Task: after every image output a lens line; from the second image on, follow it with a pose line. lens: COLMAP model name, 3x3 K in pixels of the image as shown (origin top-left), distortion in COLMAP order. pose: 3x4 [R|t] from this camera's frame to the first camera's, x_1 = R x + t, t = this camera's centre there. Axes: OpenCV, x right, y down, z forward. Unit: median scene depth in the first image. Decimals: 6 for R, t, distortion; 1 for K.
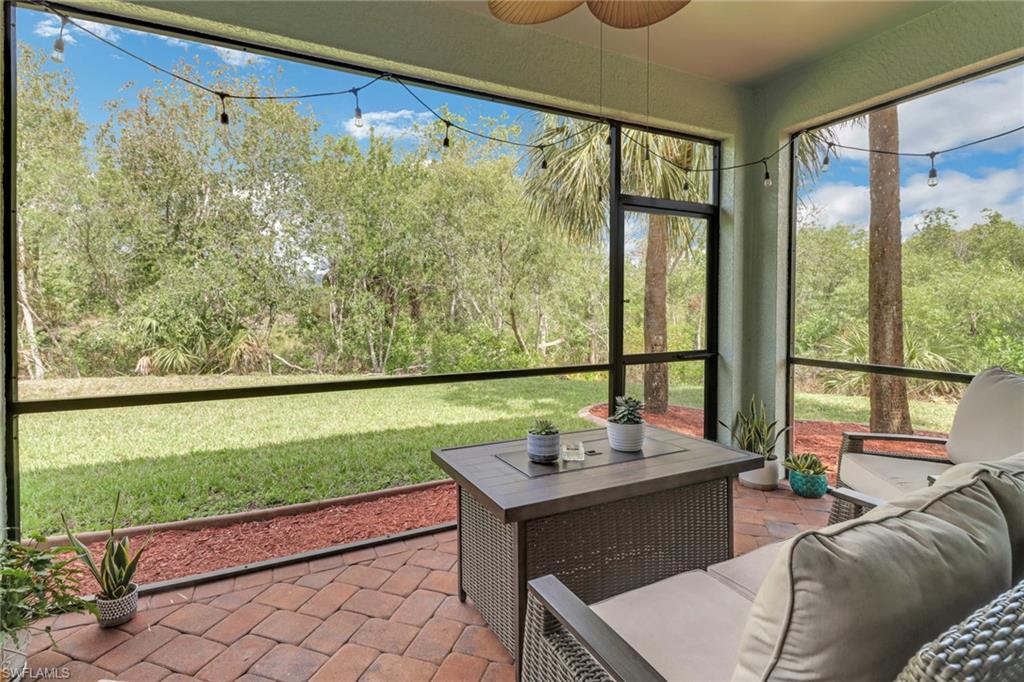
lens RADIAL K [[475.7, 0, 516.0], [0, 475.7, 323.3], [0, 0, 1]] dist [0.011081, -0.010221]
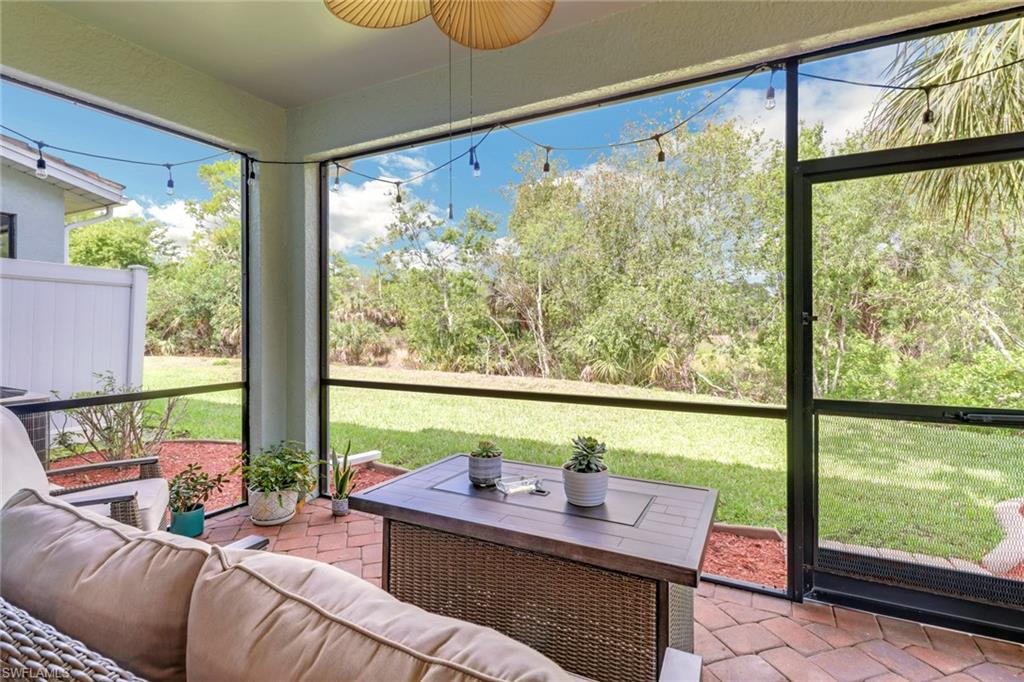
lens RADIAL K [[488.2, 0, 512.4], [0, 488.2, 334.3], [0, 0, 1]] dist [0.002187, 0.000109]
pose [[0.602111, 0.013708, -0.798295, 0.524086], [-0.028411, 0.999587, -0.004264, -0.009829], [0.797907, 0.025248, 0.602252, 0.251878]]
